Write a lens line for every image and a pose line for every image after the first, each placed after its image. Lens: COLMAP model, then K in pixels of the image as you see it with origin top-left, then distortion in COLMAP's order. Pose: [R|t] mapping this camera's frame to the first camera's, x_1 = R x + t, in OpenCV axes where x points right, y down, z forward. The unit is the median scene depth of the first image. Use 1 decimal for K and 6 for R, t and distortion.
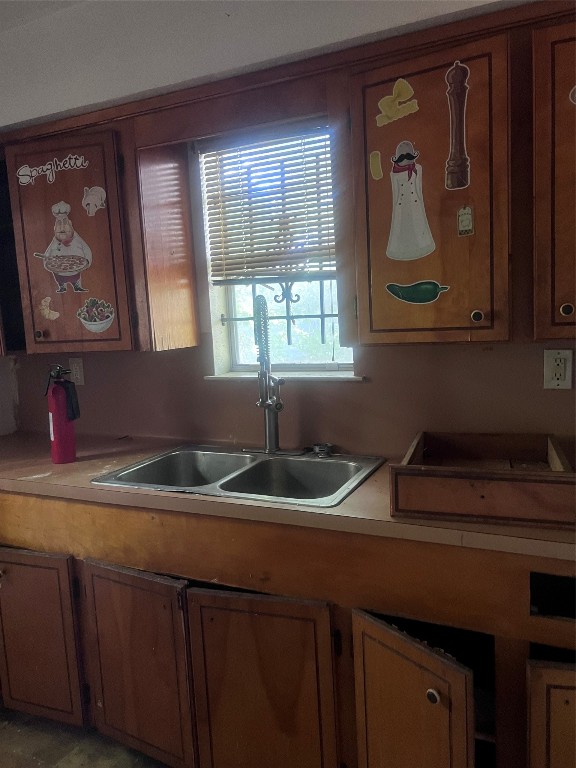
lens RADIAL K [[550.8, 0, 288.0], [0, 550.8, 384.0], [0, 0, 1]] dist [0.003708, -0.001027]
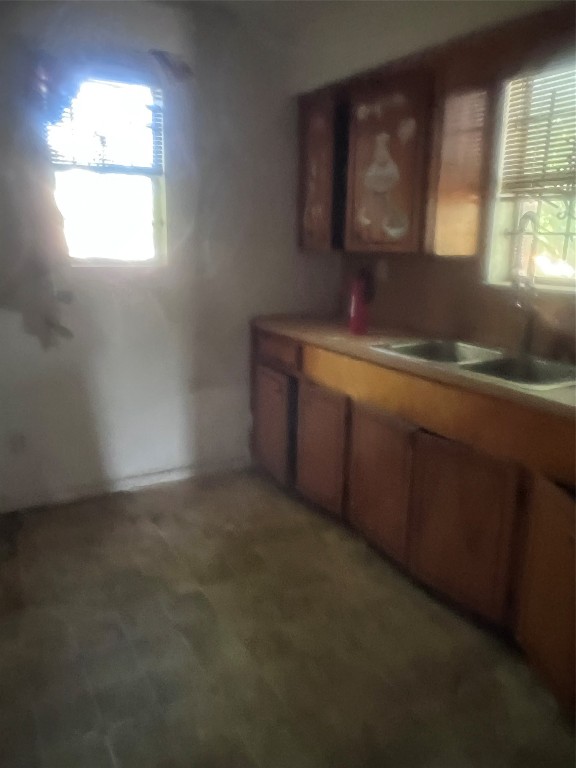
lens RADIAL K [[610.3, 0, 288.0], [0, 610.3, 384.0], [0, 0, 1]] dist [-0.061331, 0.000671]
pose [[0.815575, 0.177654, -0.550705, 0.279898], [-0.117940, 0.982762, 0.142367, 0.069648], [0.566504, -0.051161, 0.822469, -0.303690]]
